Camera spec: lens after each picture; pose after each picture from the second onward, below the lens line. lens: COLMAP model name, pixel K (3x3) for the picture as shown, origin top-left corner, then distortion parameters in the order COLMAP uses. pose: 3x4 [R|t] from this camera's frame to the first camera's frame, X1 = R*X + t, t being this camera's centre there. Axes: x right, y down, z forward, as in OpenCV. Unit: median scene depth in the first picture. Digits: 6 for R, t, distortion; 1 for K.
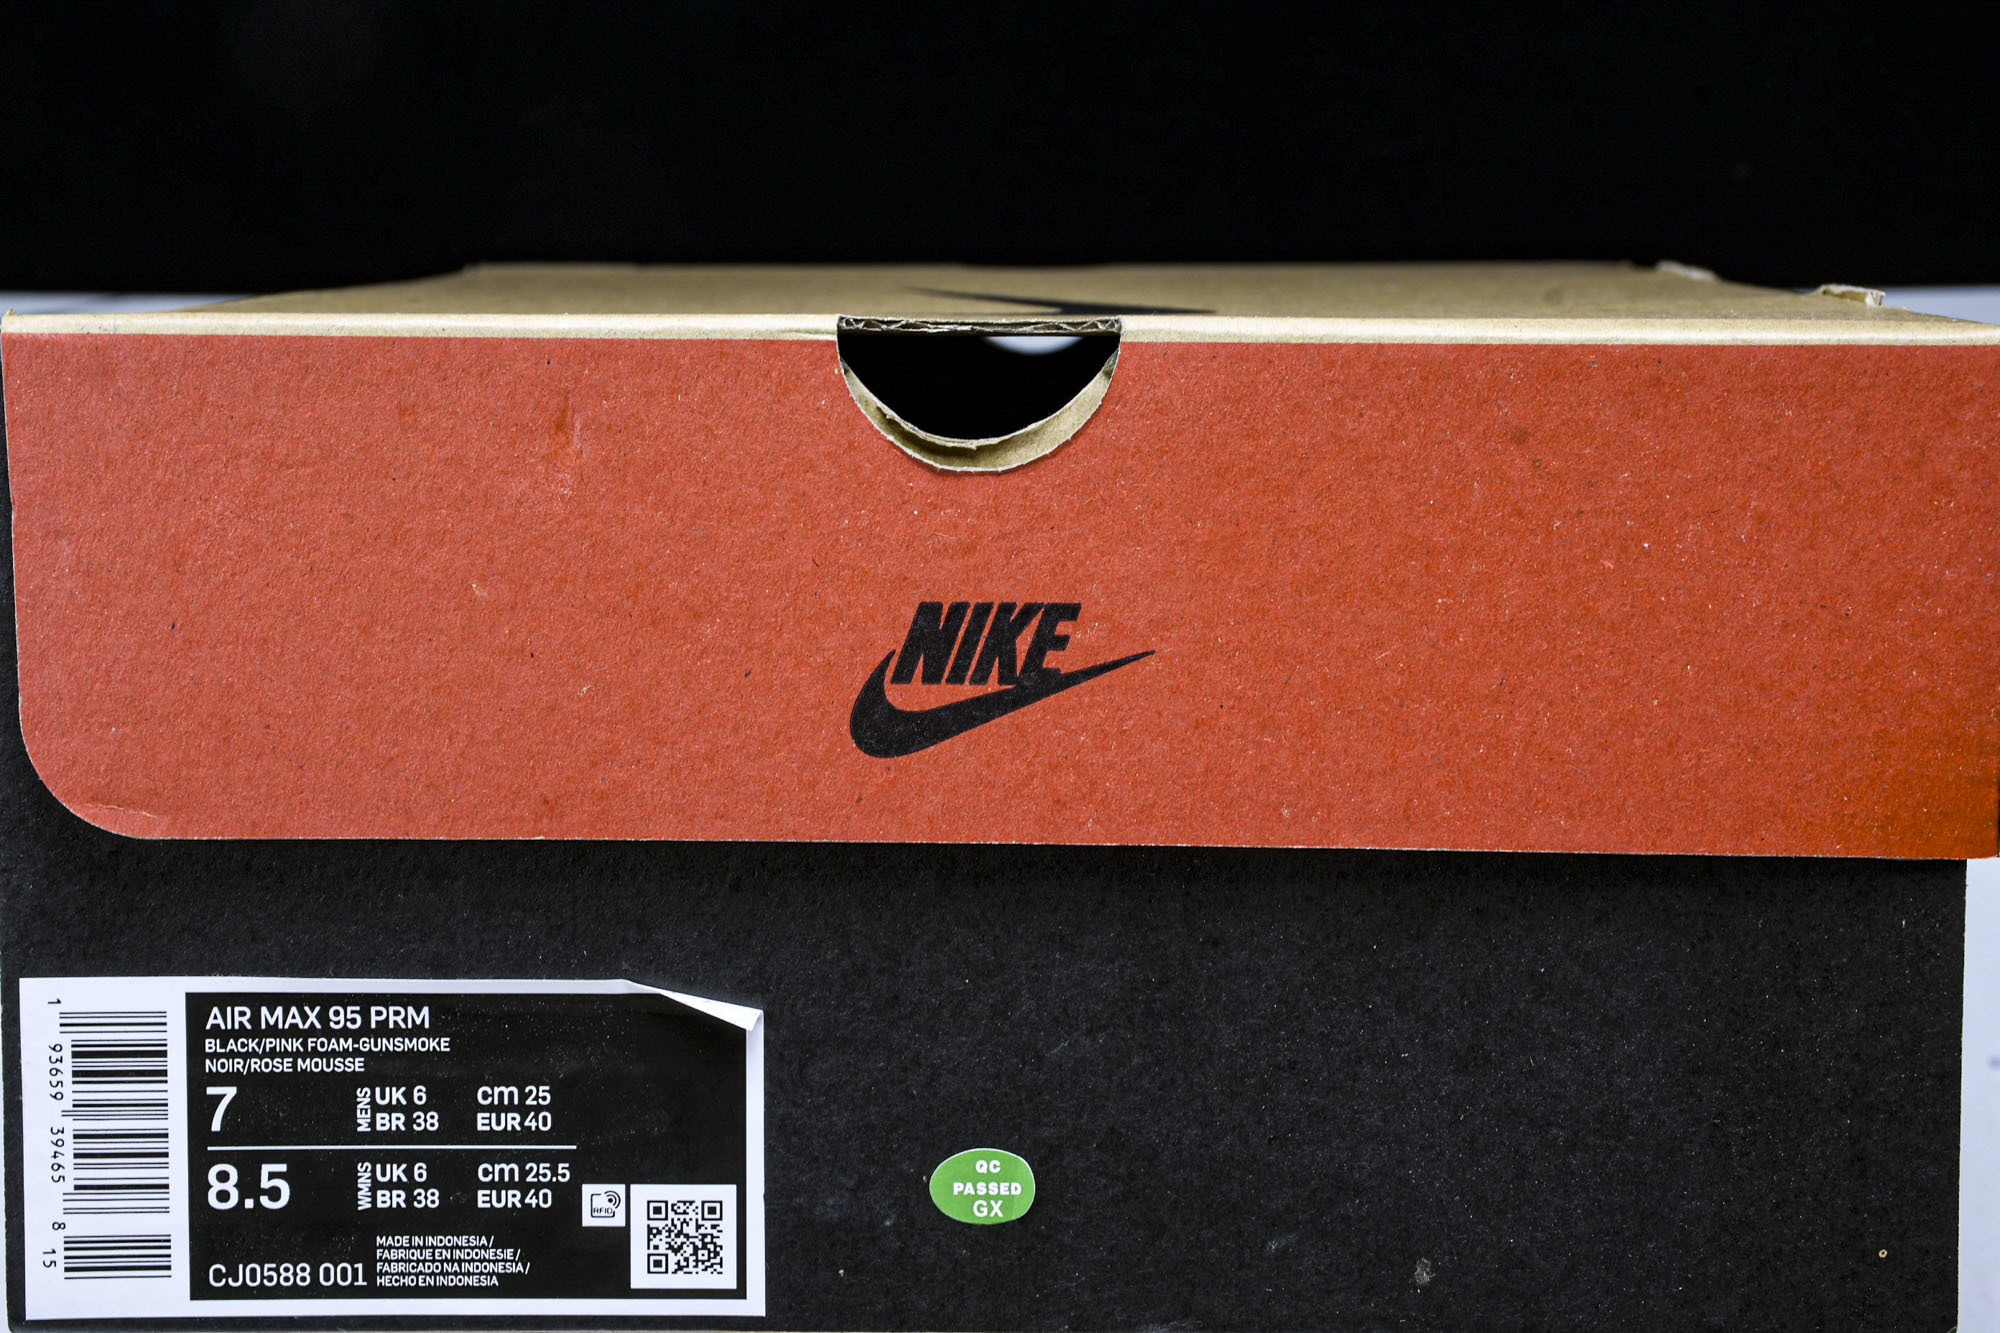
lens RADIAL K [[4138.2, 0, 1002.1], [0, 4138.2, 675.2], [0, 0, 1]] dist [0.248461, 0.000000]
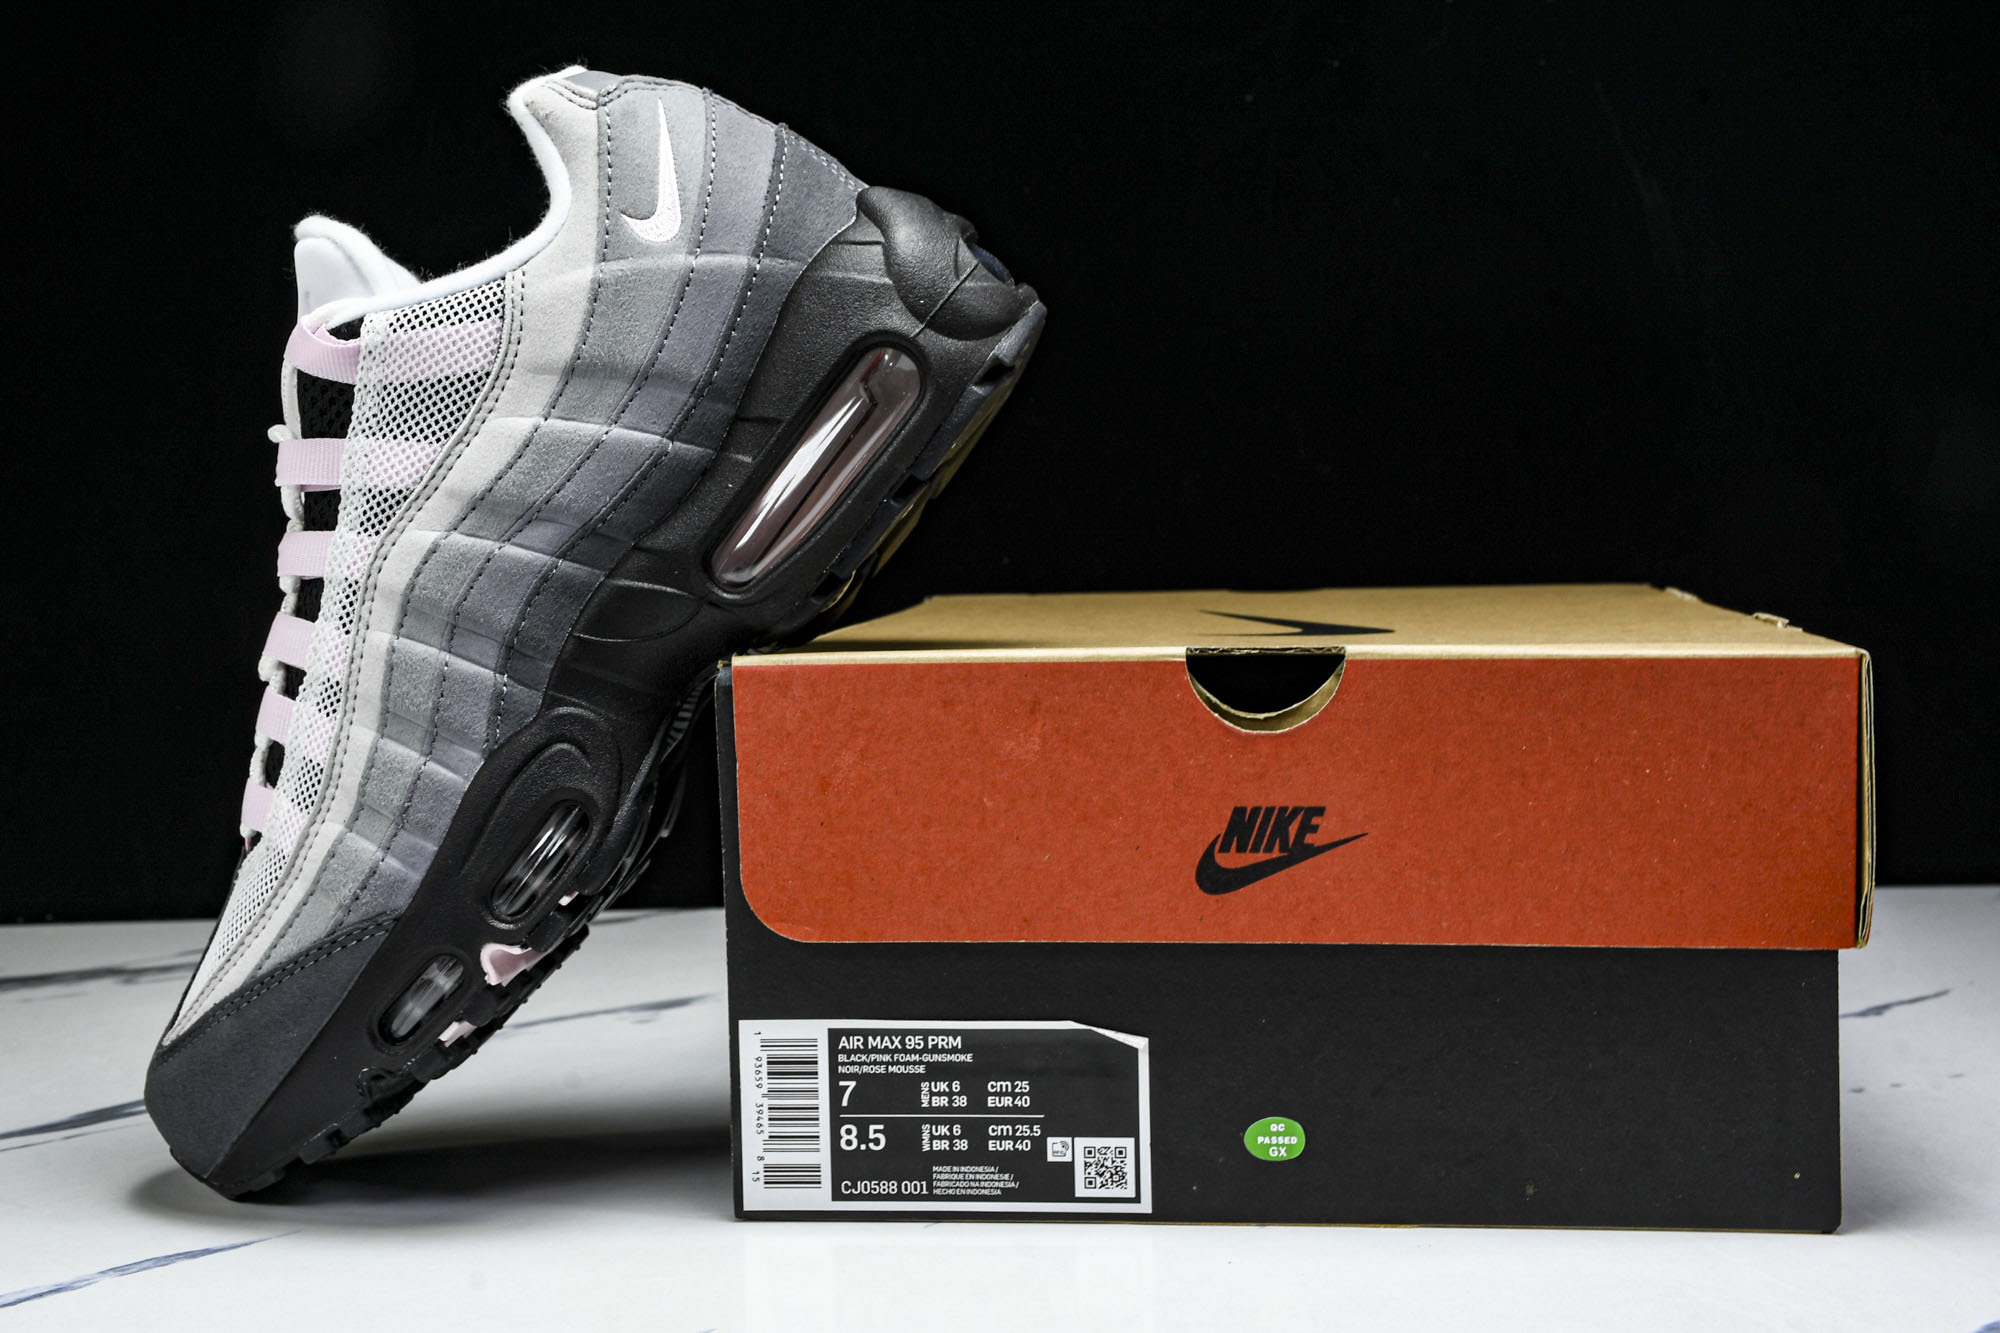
lens RADIAL K [[2942.0, 0, 1008.1], [0, 2942.0, 651.6], [0, 0, 1]] dist [0.108654, 0.000000]
pose [[0.996593, -0.015131, -0.081072, -0.012931], [0.010697, 0.998437, -0.054848, -0.015778], [0.081775, 0.053794, 0.995198, -0.268711]]
